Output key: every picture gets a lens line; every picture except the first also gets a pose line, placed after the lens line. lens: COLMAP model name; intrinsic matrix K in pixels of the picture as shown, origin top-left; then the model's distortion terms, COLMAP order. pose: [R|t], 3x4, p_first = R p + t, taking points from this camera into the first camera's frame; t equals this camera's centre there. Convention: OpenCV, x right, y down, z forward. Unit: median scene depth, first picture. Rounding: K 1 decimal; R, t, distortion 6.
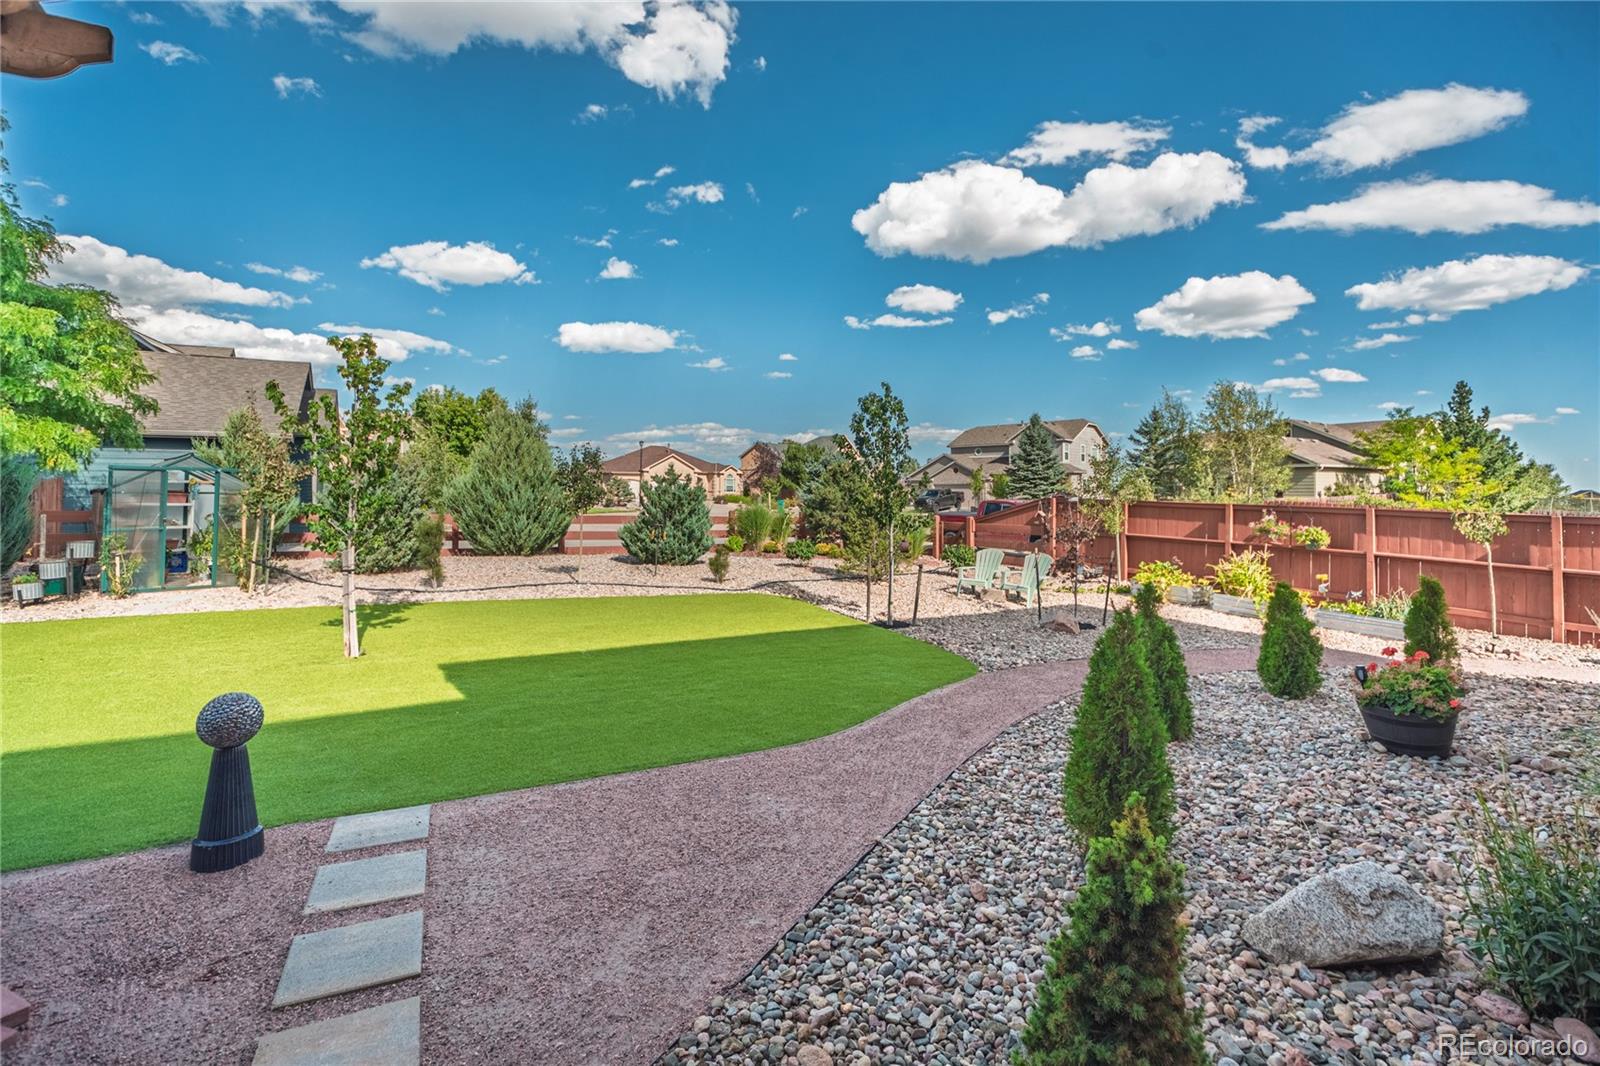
lens RADIAL K [[701.5, 0, 834.1], [0, 701.5, 484.0], [0, 0, 1]] dist [-0.007621, -0.008995]
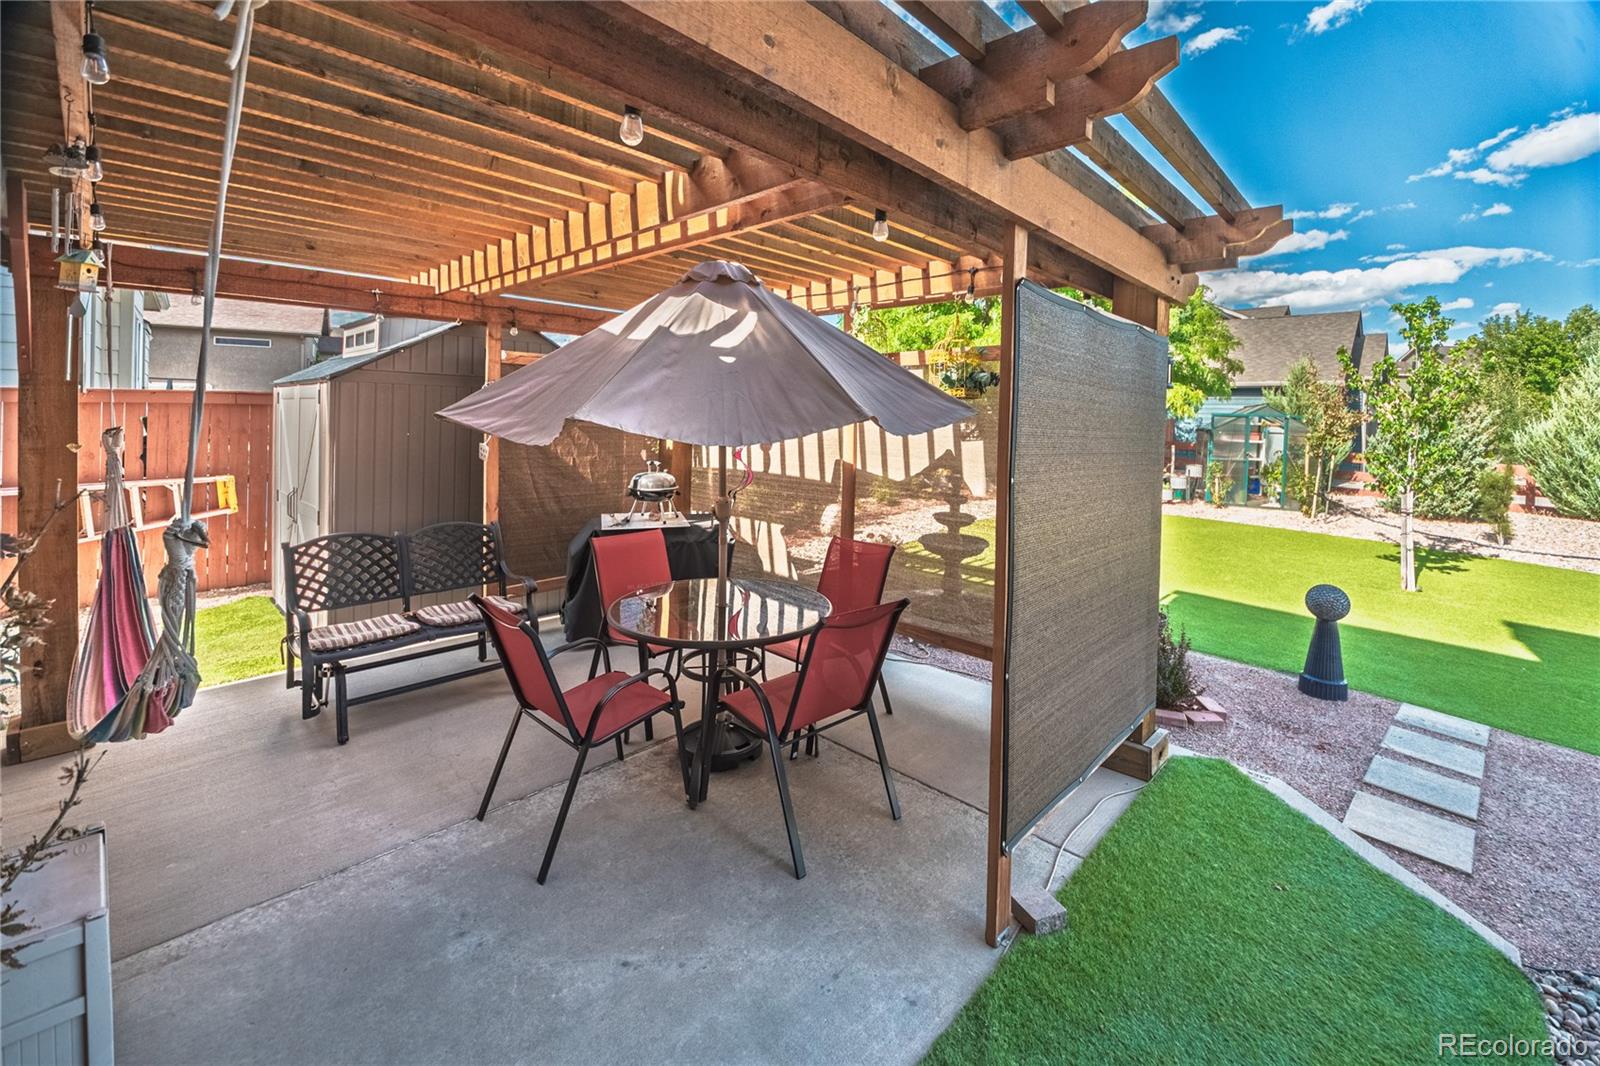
lens RADIAL K [[673.9, 0, 805.4], [0, 673.9, 410.3], [0, 0, 1]] dist [-0.012314, -0.003994]
pose [[0.237826, 0.003487, -0.971301, 0.053105], [-0.019202, 0.999815, -0.001112, -0.009870], [0.971118, 0.018916, 0.237849, -0.094956]]
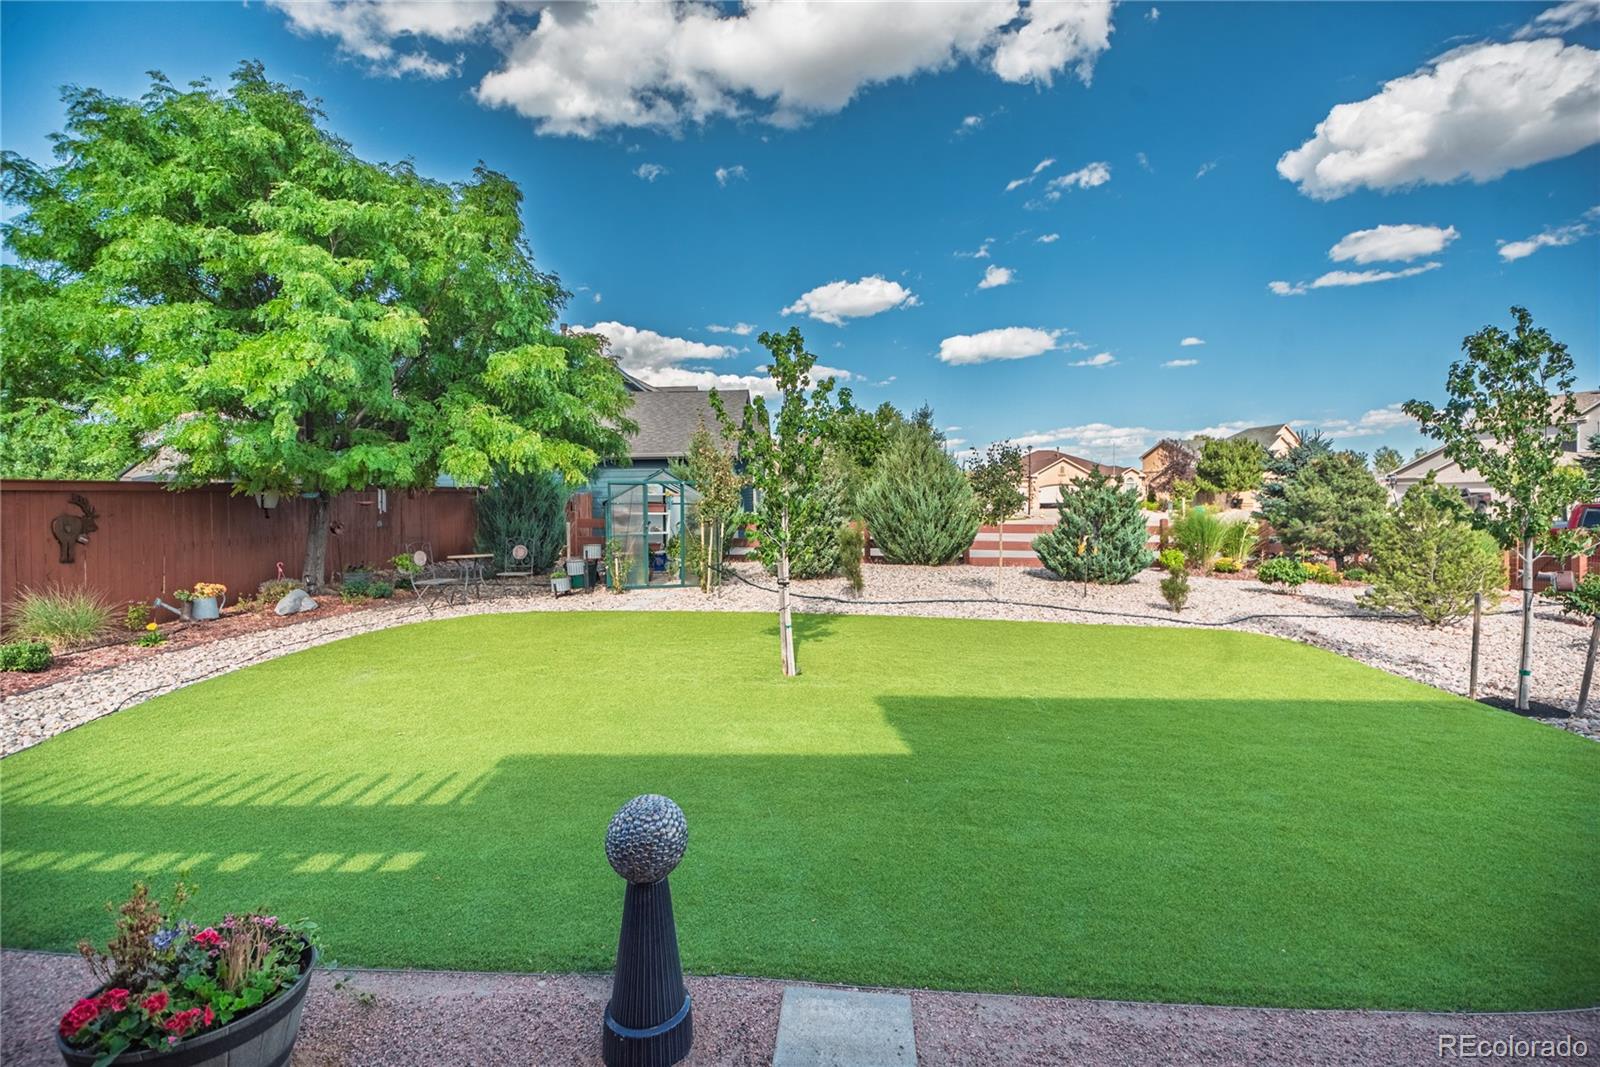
lens RADIAL K [[701.5, 0, 811.3], [0, 701.5, 518.7], [0, 0, 1]] dist [-0.007621, -0.008995]
pose [[0.846820, 0.001263, -0.531878, -0.086848], [0.019408, 0.999258, 0.033274, 0.003379], [0.531525, -0.038500, 0.846167, 0.119255]]
